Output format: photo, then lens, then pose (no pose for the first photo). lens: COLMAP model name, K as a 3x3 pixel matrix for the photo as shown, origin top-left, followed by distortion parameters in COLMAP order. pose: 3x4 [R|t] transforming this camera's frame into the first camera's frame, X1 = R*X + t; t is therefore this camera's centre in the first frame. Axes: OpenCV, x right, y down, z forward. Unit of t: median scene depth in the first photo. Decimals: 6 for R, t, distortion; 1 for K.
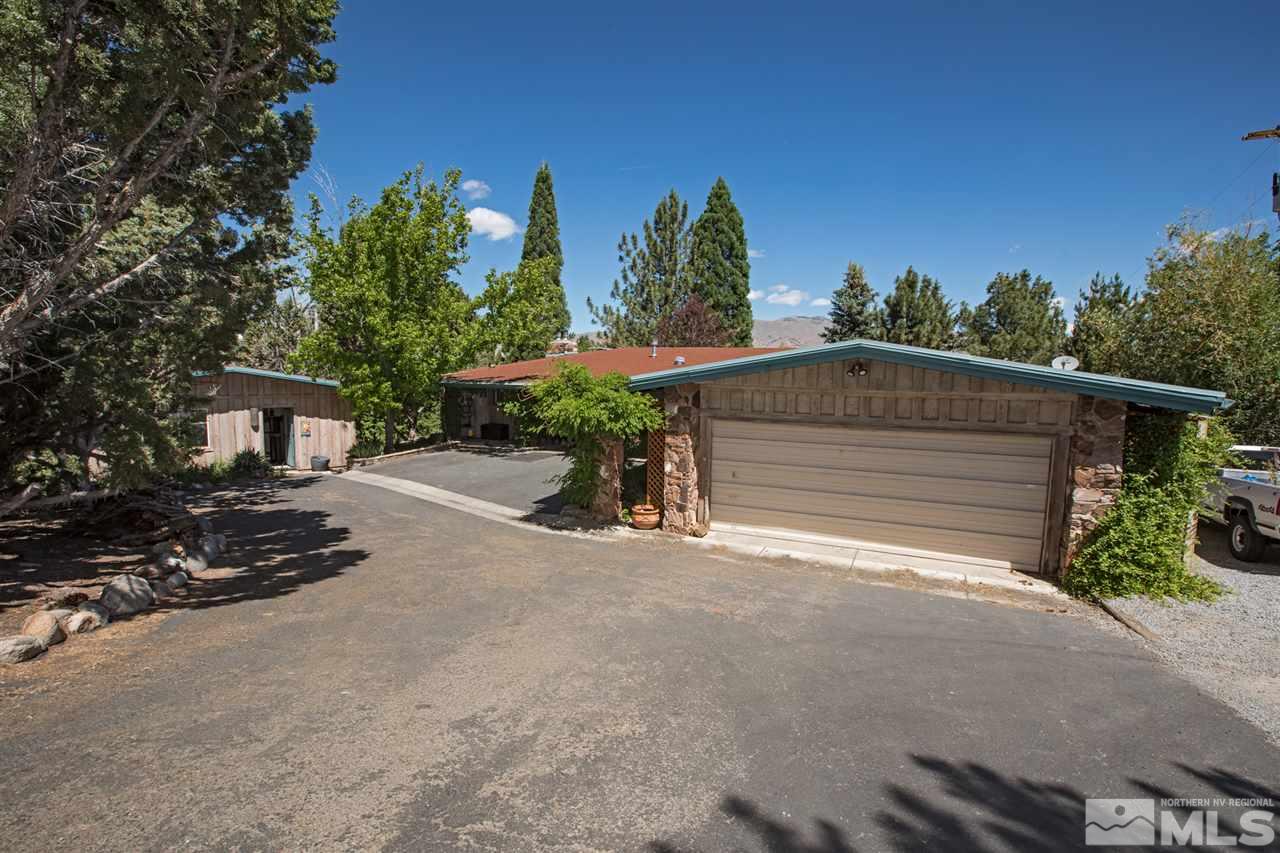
lens RADIAL K [[485.0, 0, 645.8], [0, 485.0, 425.6], [0, 0, 1]] dist [-0.021898, 0.000159]
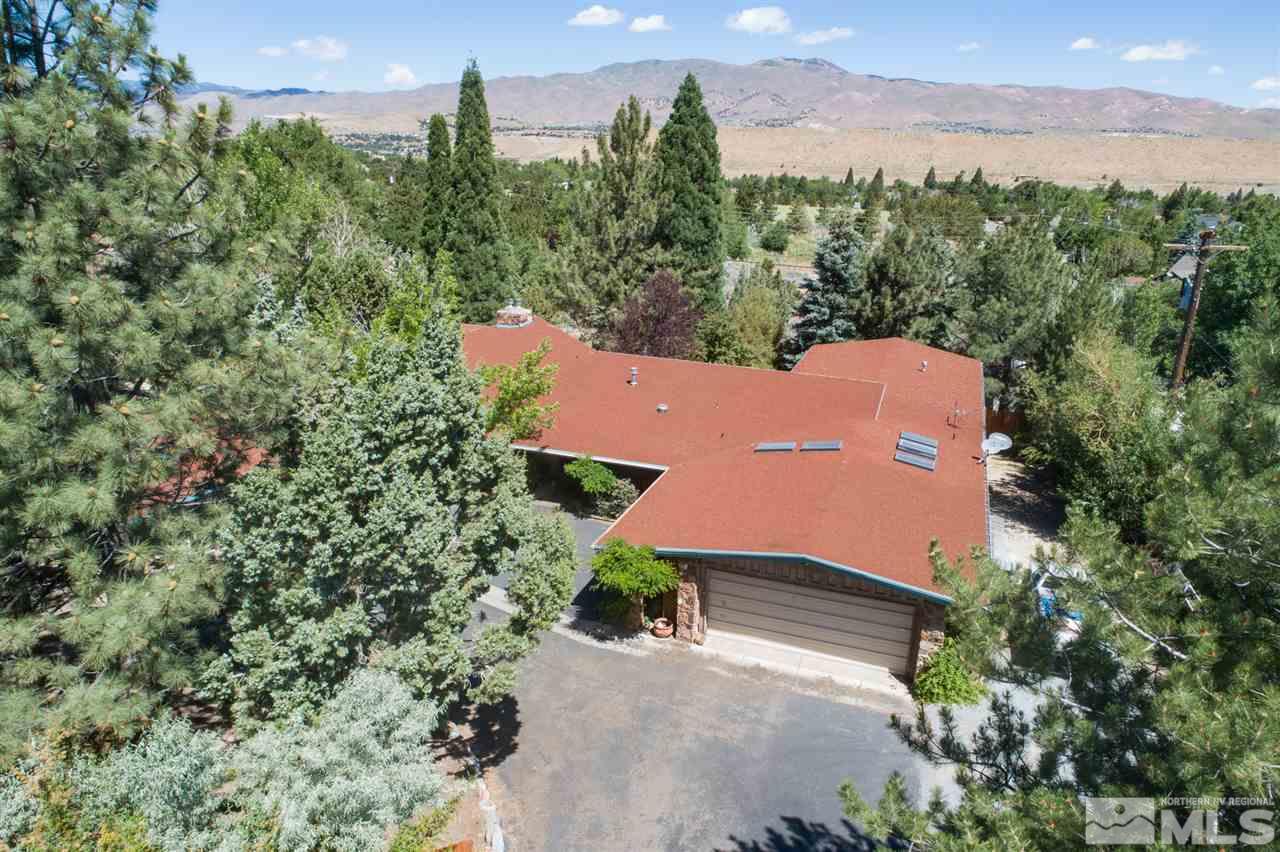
lens RADIAL K [[617.6, 0, 640.0], [0, 617.6, 426.0], [0, 0, 1]] dist [0.001181, -0.000483]
pose [[0.995806, -0.021545, 0.088923, -0.230214], [0.006102, 0.985355, 0.170406, -0.757299], [-0.091292, -0.169149, 0.981353, -0.733038]]
